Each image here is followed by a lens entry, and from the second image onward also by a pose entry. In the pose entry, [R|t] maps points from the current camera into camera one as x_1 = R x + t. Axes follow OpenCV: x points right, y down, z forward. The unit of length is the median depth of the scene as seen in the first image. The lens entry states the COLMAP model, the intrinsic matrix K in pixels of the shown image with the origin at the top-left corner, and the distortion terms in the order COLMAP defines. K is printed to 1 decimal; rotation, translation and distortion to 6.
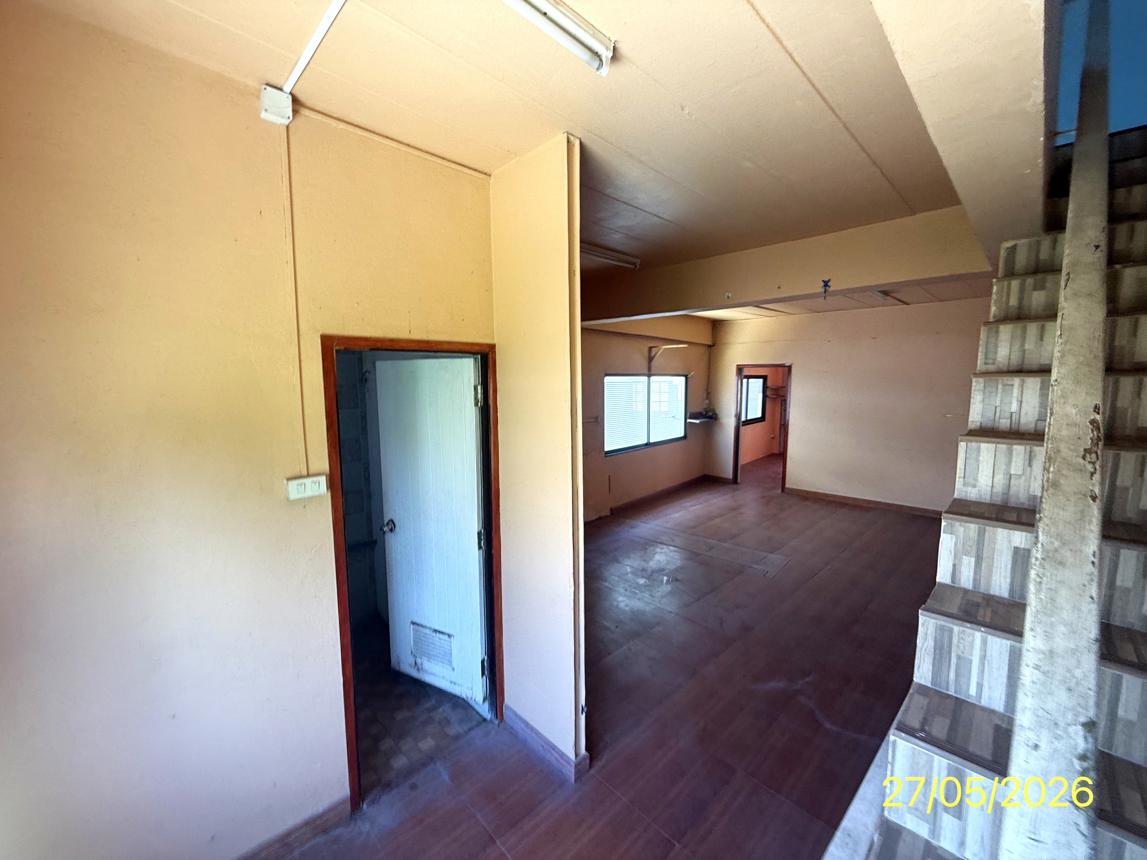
lens RADIAL K [[467.0, 0, 555.0], [0, 467.0, 437.1], [0, 0, 1]] dist [-0.000250, -0.000071]
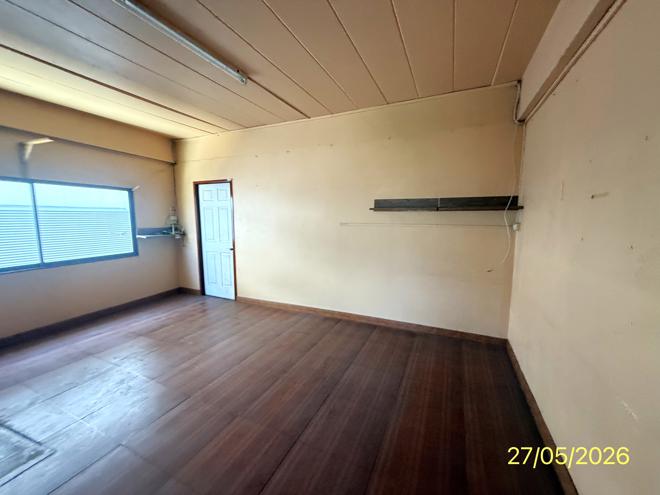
lens RADIAL K [[267.3, 0, 330.0], [0, 267.3, 247.5], [0, 0, 1]] dist [0.000605, 0.000322]
pose [[0.929954, -0.034836, 0.366021, 0.458221], [0.036745, 0.999323, 0.001754, 0.001897], [-0.365834, 0.011818, 0.930605, 0.340364]]
